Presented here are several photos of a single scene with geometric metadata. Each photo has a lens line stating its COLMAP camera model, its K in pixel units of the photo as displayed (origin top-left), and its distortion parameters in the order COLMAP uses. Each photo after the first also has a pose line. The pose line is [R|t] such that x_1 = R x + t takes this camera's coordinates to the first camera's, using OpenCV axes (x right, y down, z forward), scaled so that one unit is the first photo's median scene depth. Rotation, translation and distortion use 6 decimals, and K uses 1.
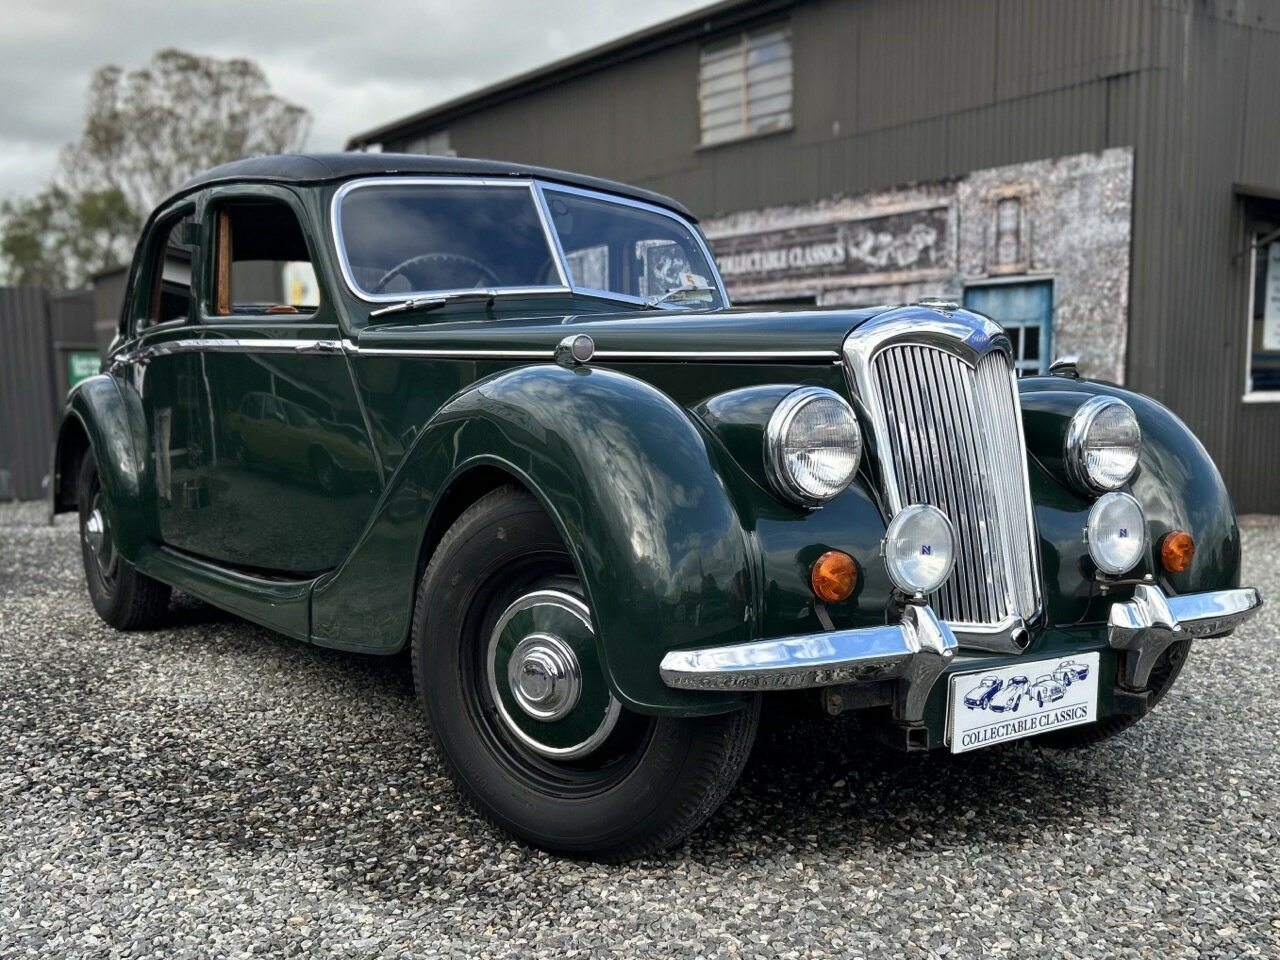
lens RADIAL K [[1366.3, 0, 757.9], [0, 1366.3, 573.5], [0, 0, 1]] dist [0.023827, 0.000000]
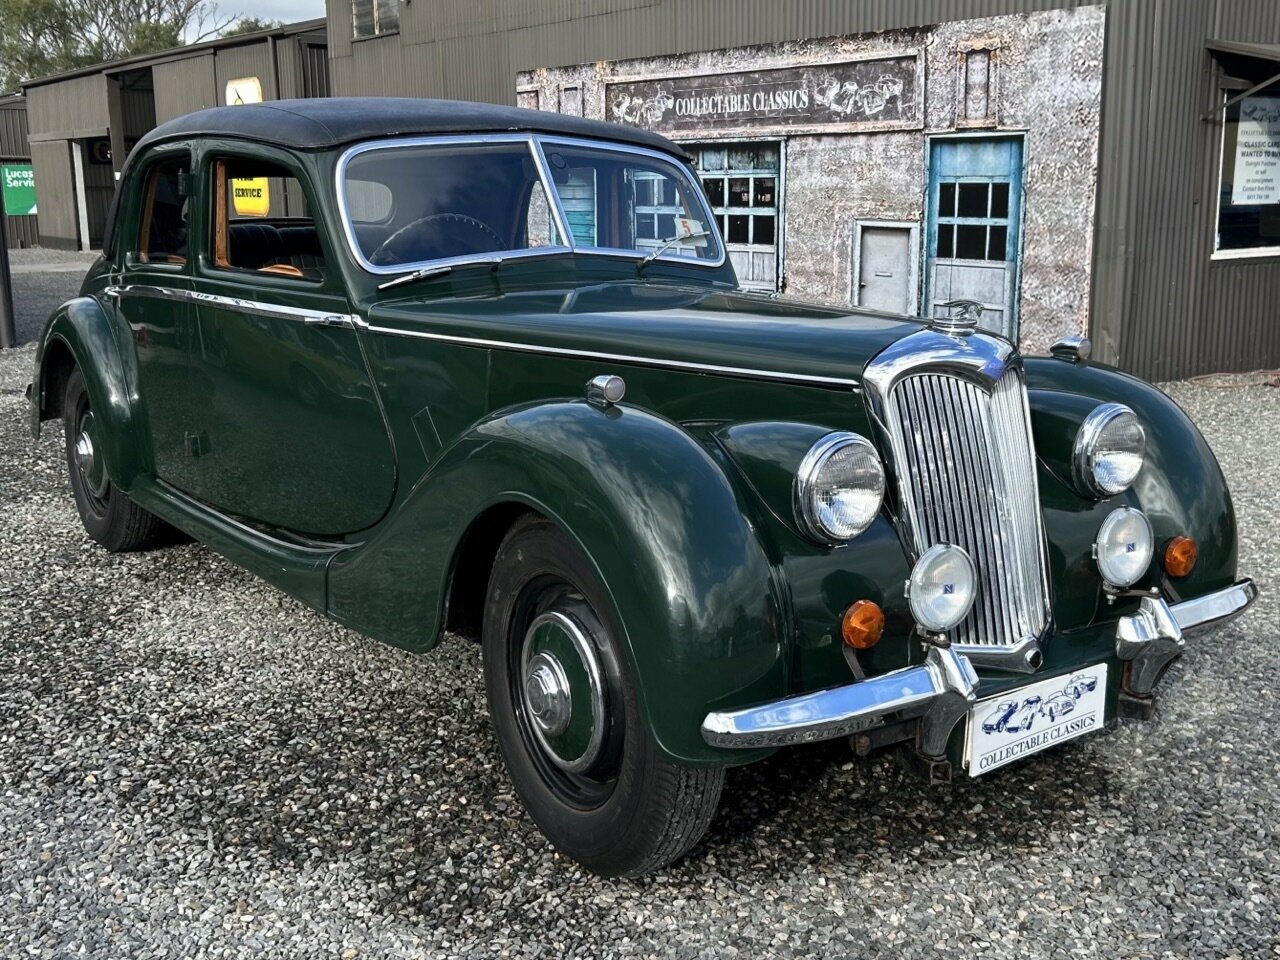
lens RADIAL K [[1382.7, 0, 726.6], [0, 1382.7, 462.3], [0, 0, 1]] dist [0.016103, 0.000000]
pose [[0.999871, -0.000175, 0.016071, -0.055855], [-0.000802, 0.998152, 0.060760, -0.159057], [-0.016052, -0.060765, 0.998023, -0.034284]]
